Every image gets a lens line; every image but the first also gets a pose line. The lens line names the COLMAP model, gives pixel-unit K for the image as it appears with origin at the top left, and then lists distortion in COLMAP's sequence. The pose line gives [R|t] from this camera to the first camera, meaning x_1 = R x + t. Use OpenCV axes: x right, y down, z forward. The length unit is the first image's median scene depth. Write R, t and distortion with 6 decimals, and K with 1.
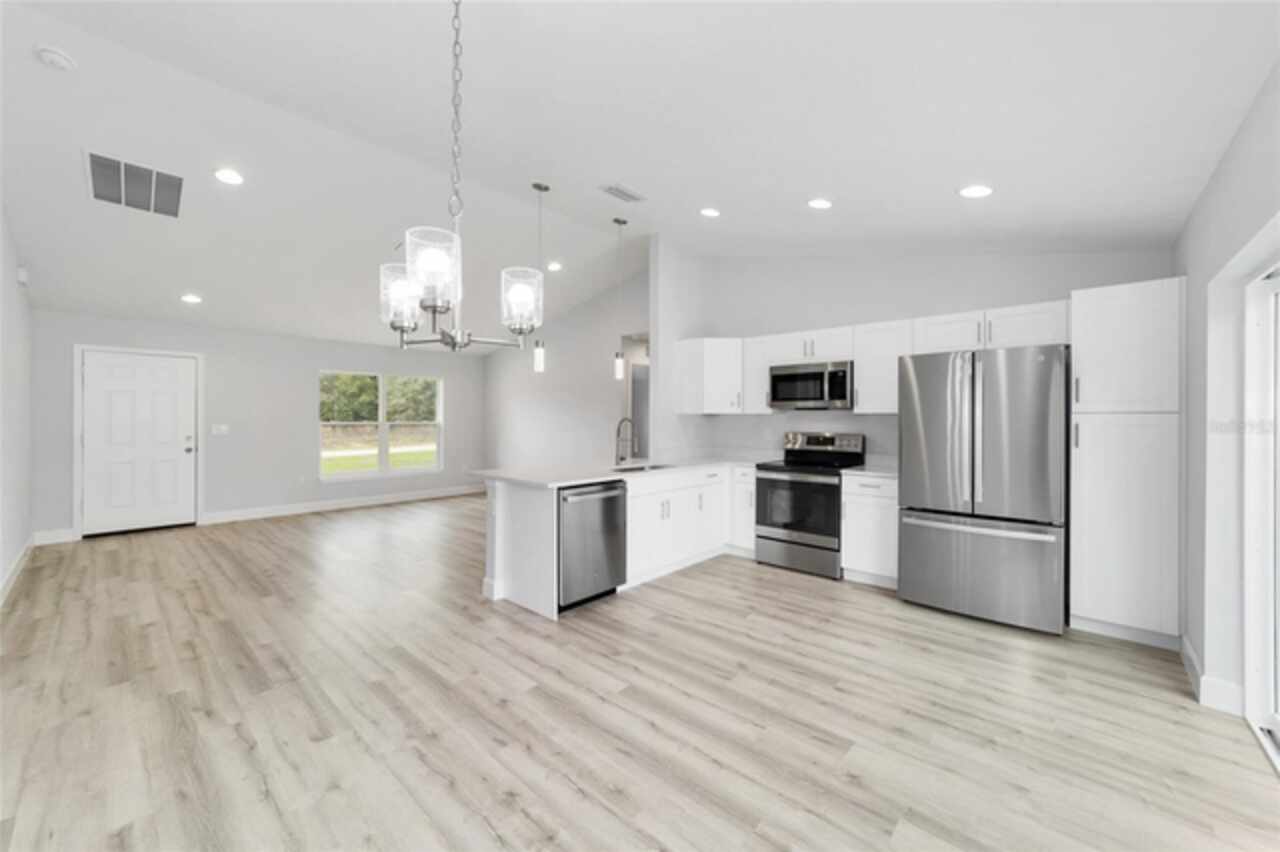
lens RADIAL K [[485.9, 0, 636.6], [0, 485.9, 418.5], [0, 0, 1]] dist [-0.021999, 0.008942]
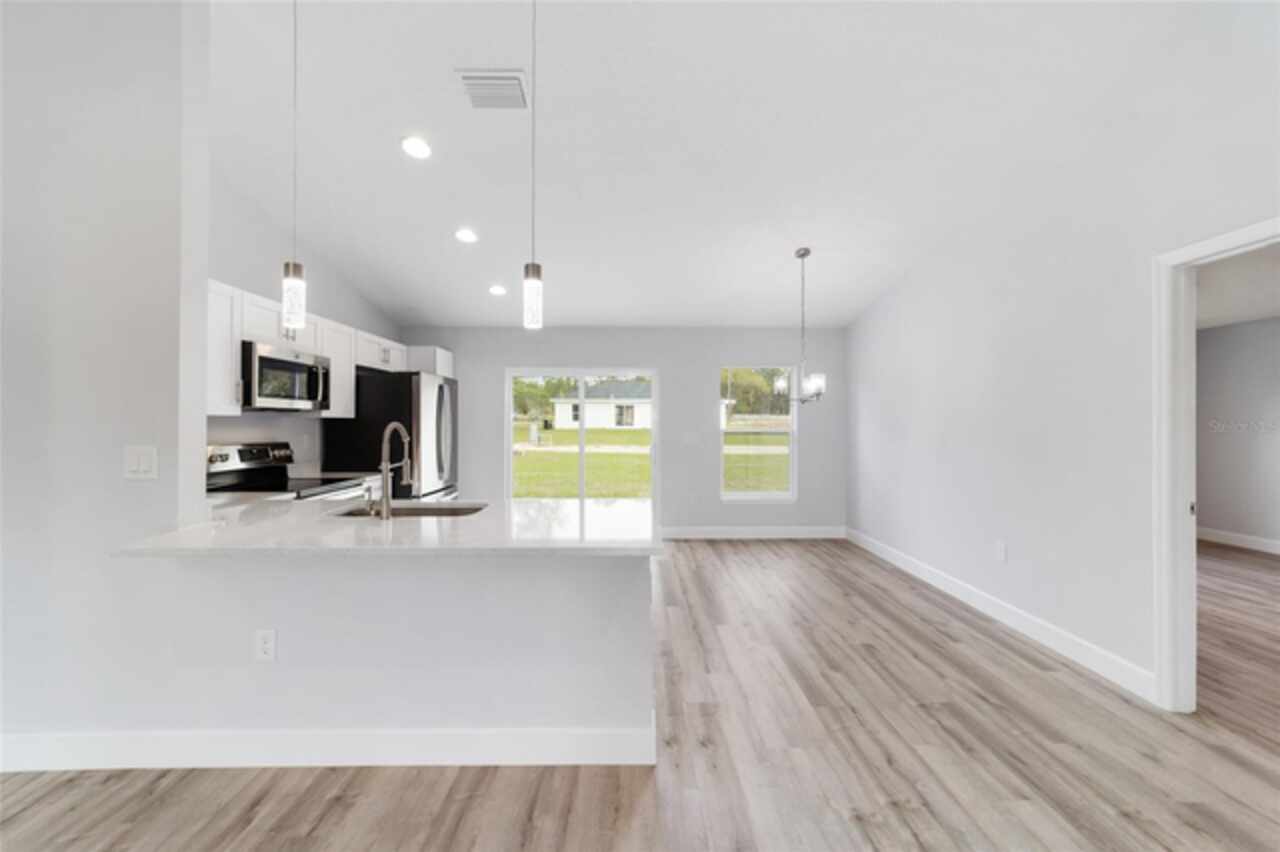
lens RADIAL K [[495.9, 0, 635.8], [0, 495.9, 422.1], [0, 0, 1]] dist [-0.023090, 0.010120]
pose [[-0.680738, -0.002092, 0.732524, -0.980328], [-0.001664, 0.999998, 0.001310, -0.005877], [-0.732525, -0.000327, -0.680740, 1.954228]]
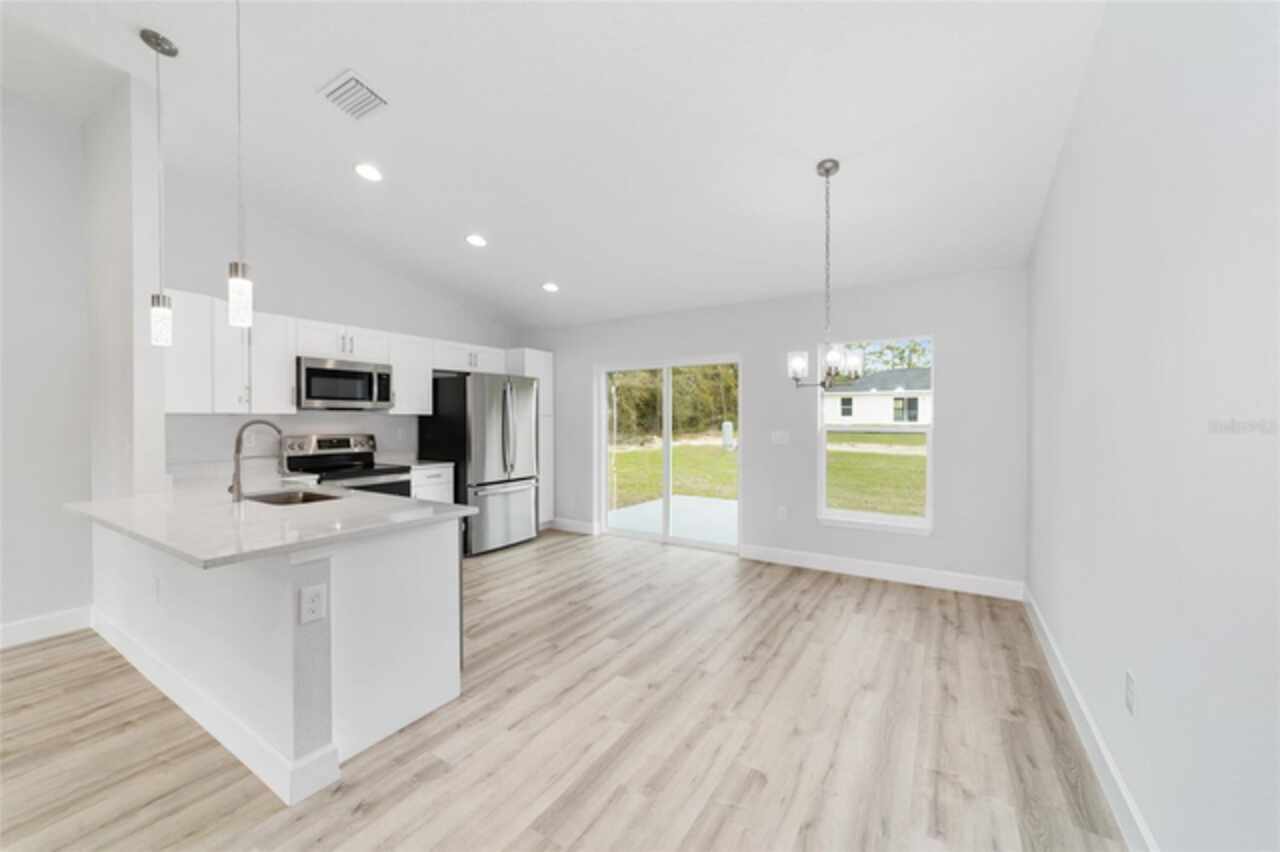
lens RADIAL K [[495.9, 0, 635.8], [0, 495.9, 422.1], [0, 0, 1]] dist [-0.023090, 0.010120]
pose [[-0.169902, -0.009199, 0.985418, -1.176883], [0.003282, 0.999946, 0.009901, -0.004542], [-0.985456, 0.004916, -0.169862, 1.071521]]
